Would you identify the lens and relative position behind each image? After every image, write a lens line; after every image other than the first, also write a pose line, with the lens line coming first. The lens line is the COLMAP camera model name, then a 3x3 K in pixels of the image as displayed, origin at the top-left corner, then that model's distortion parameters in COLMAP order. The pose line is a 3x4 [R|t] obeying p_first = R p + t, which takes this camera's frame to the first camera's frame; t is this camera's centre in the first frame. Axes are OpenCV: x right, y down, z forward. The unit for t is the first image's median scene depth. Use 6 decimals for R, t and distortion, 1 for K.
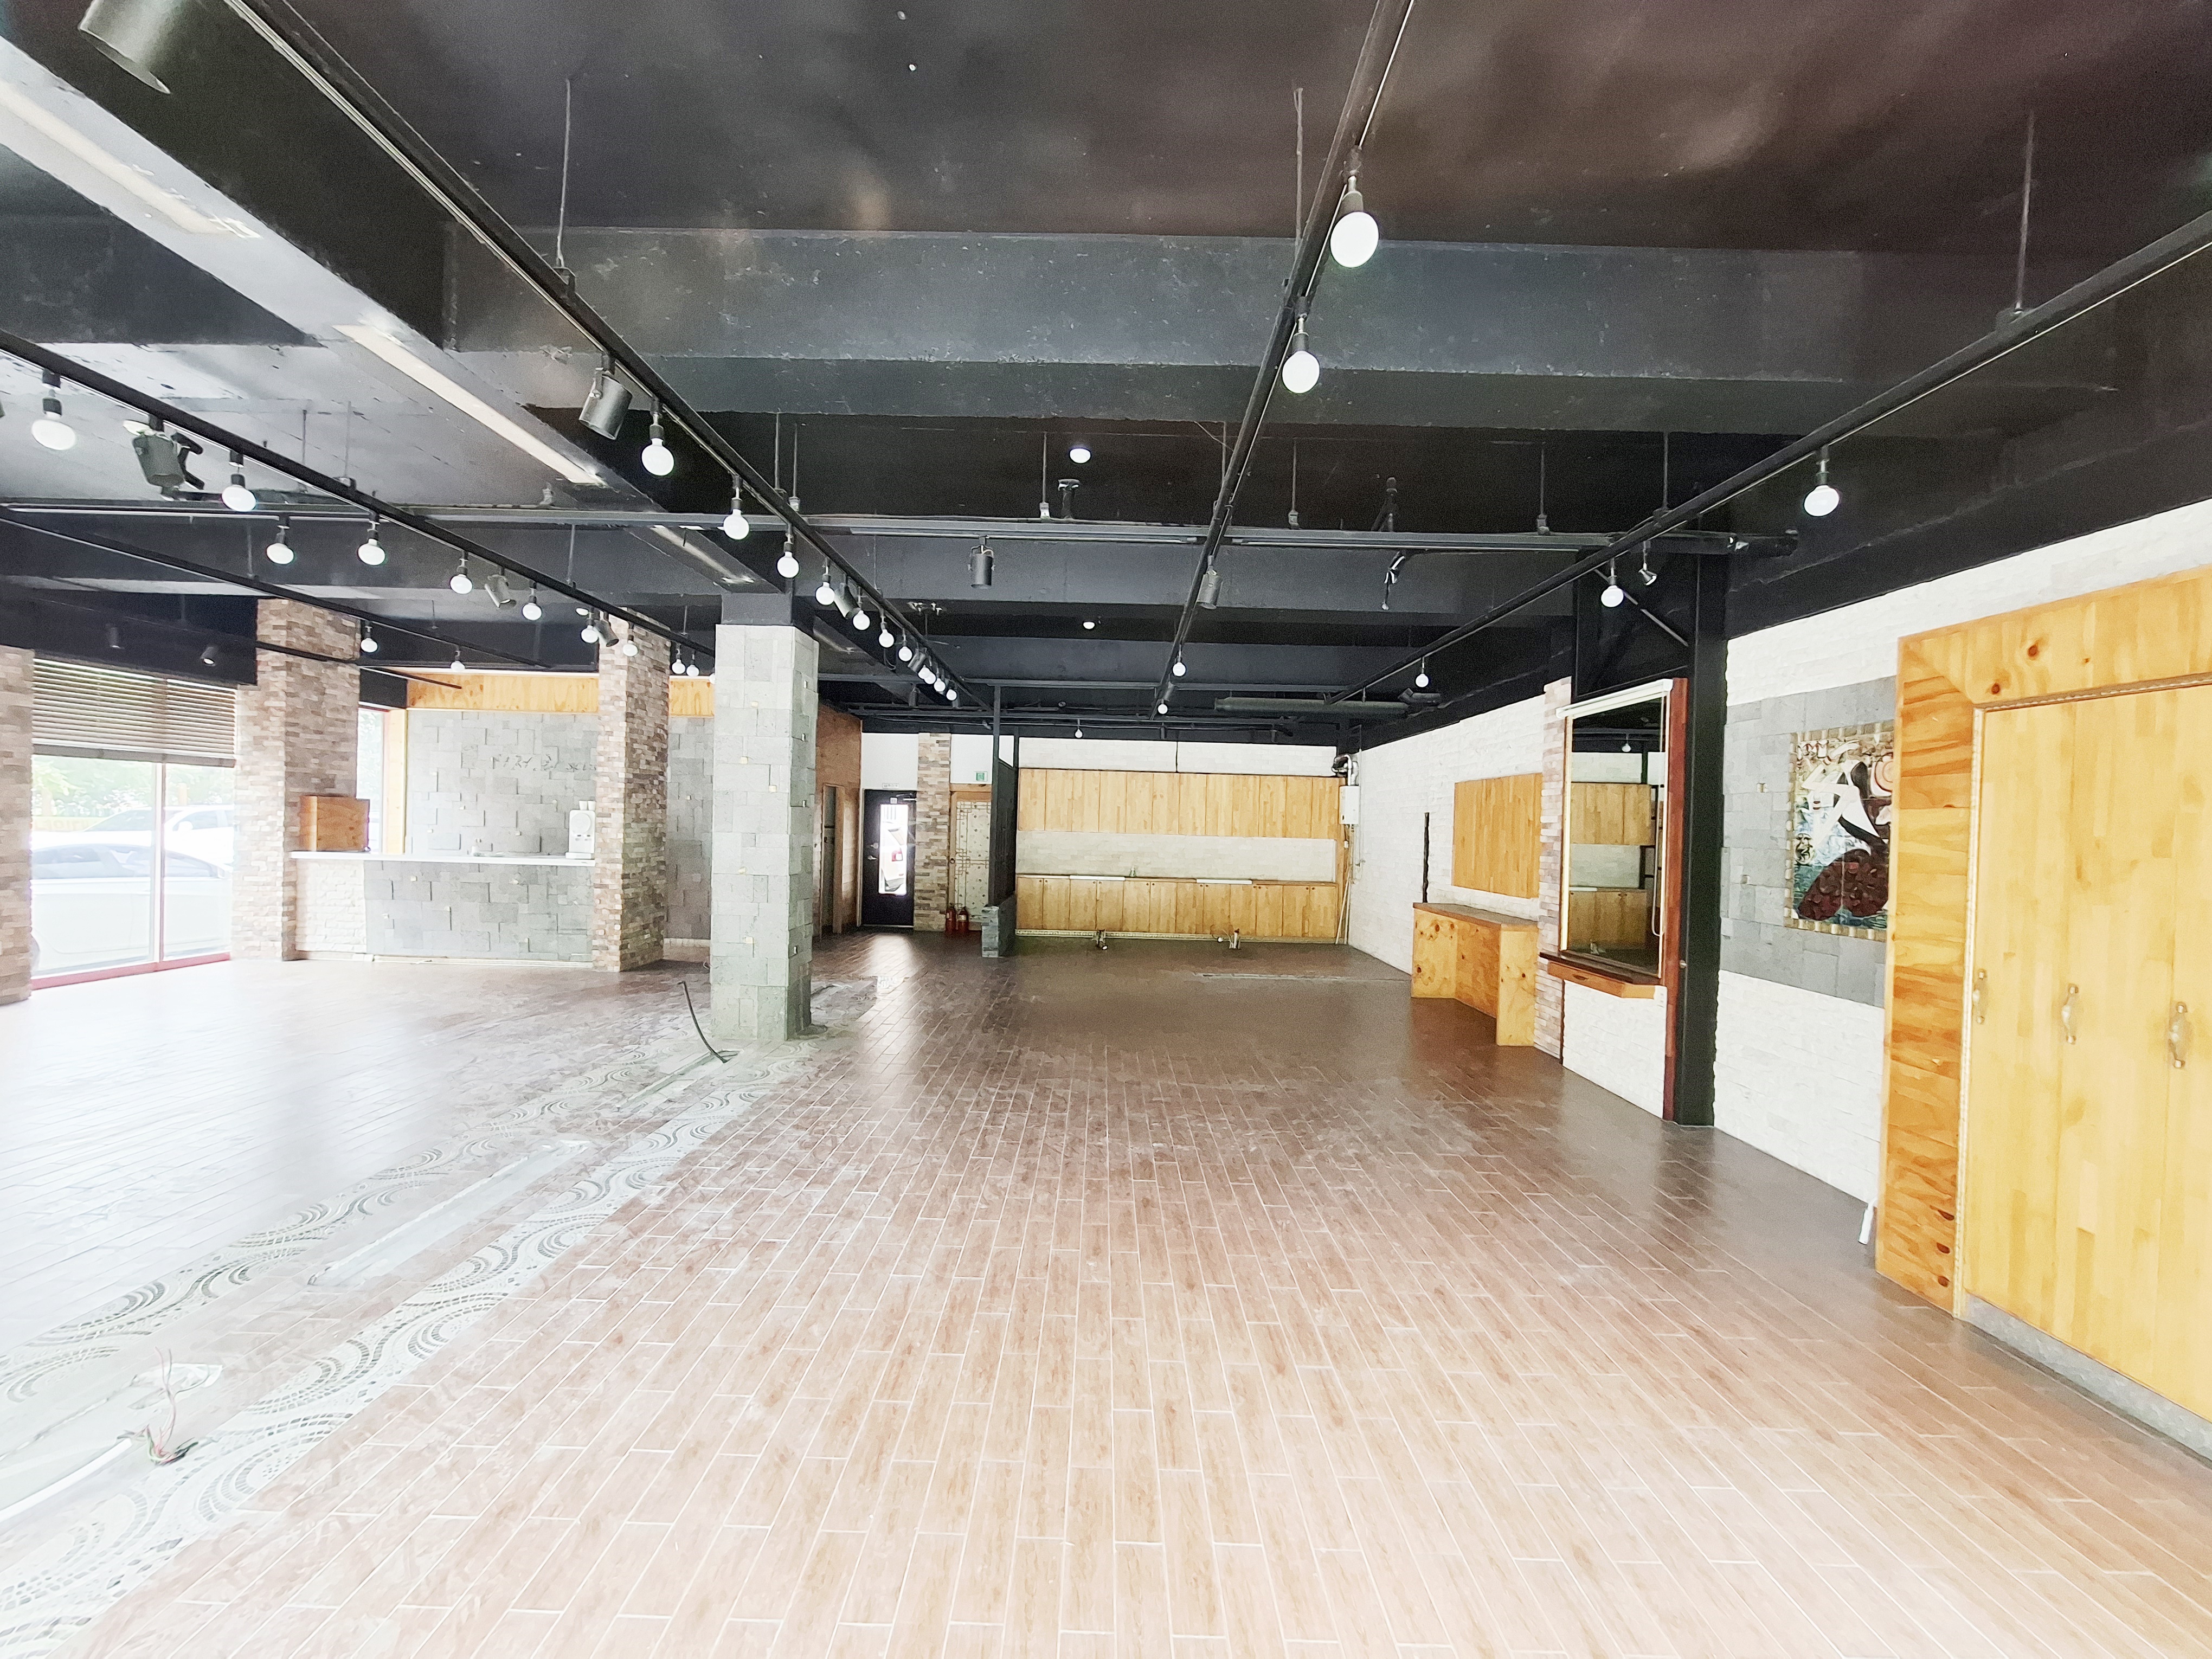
lens RADIAL K [[873.6, 0, 1098.3], [0, 873.6, 833.1], [0, 0, 1]] dist [-0.011020, 0.004871]
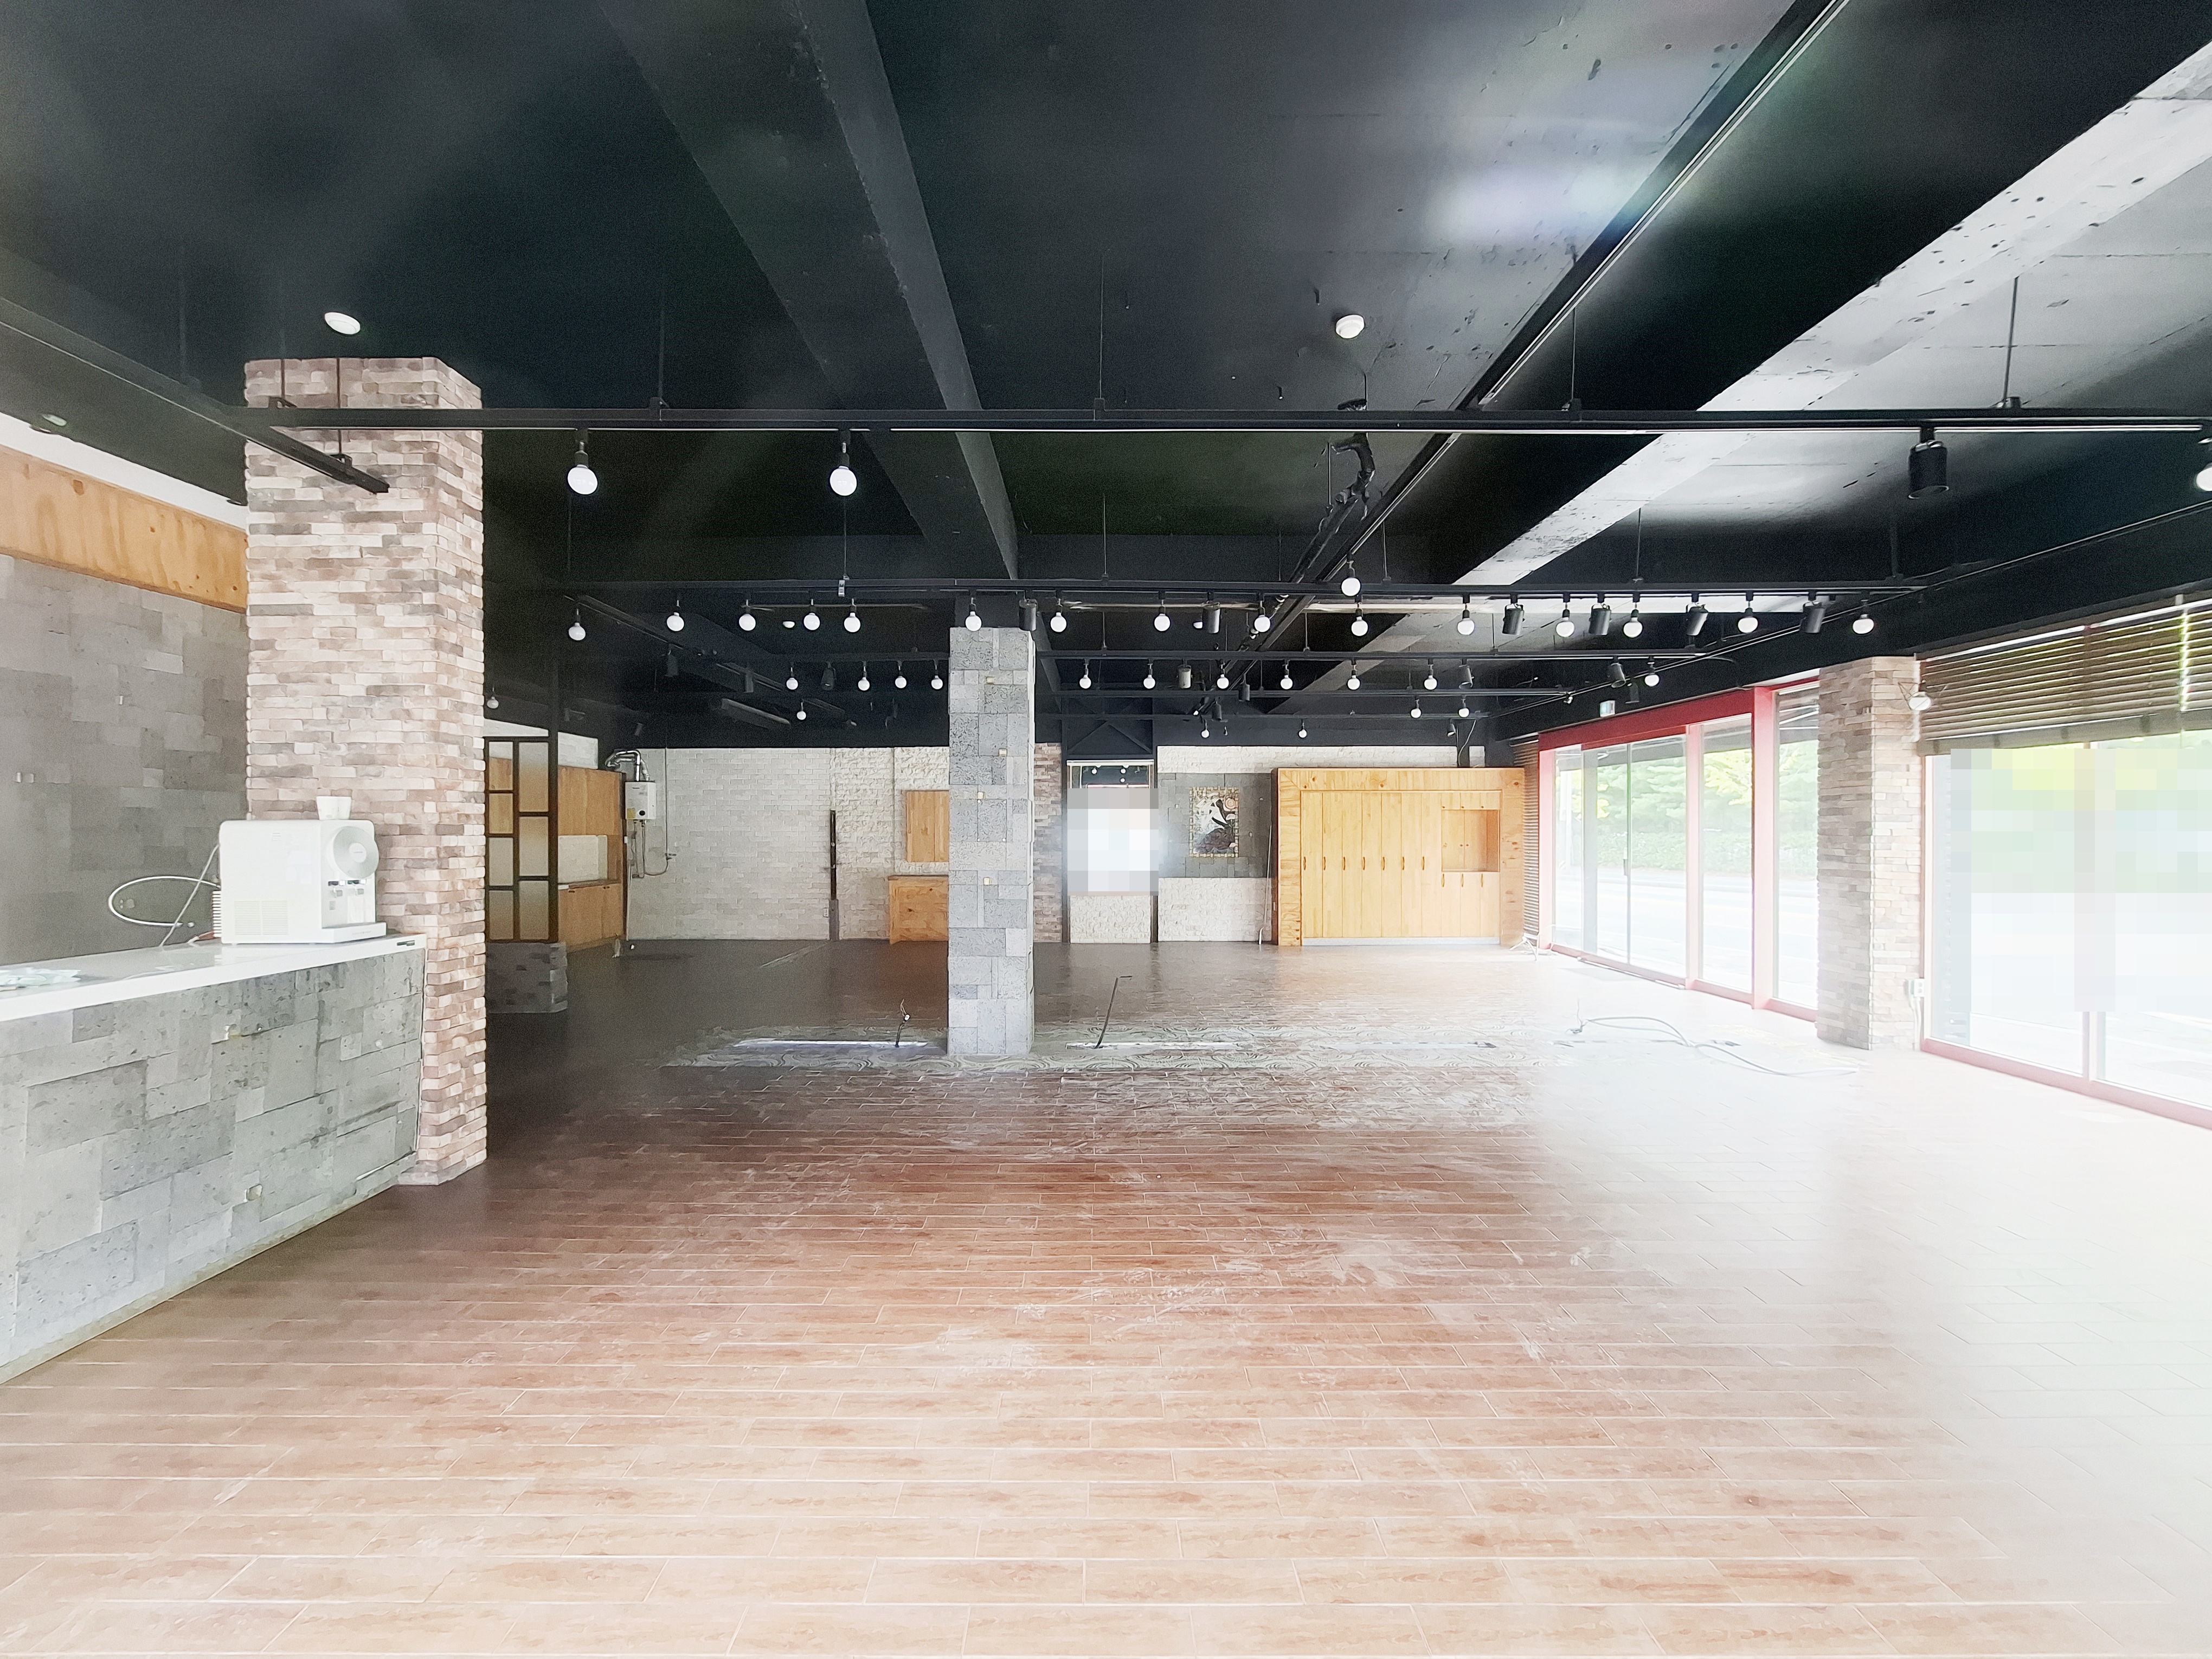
lens RADIAL K [[873.6, 0, 1098.3], [0, 873.6, 833.1], [0, 0, 1]] dist [-0.011020, 0.004871]
pose [[-0.004070, -0.031364, 0.999500, -1.919364], [0.009860, 0.999458, 0.031403, -0.055819], [-0.999943, 0.009983, -0.003758, 1.257492]]
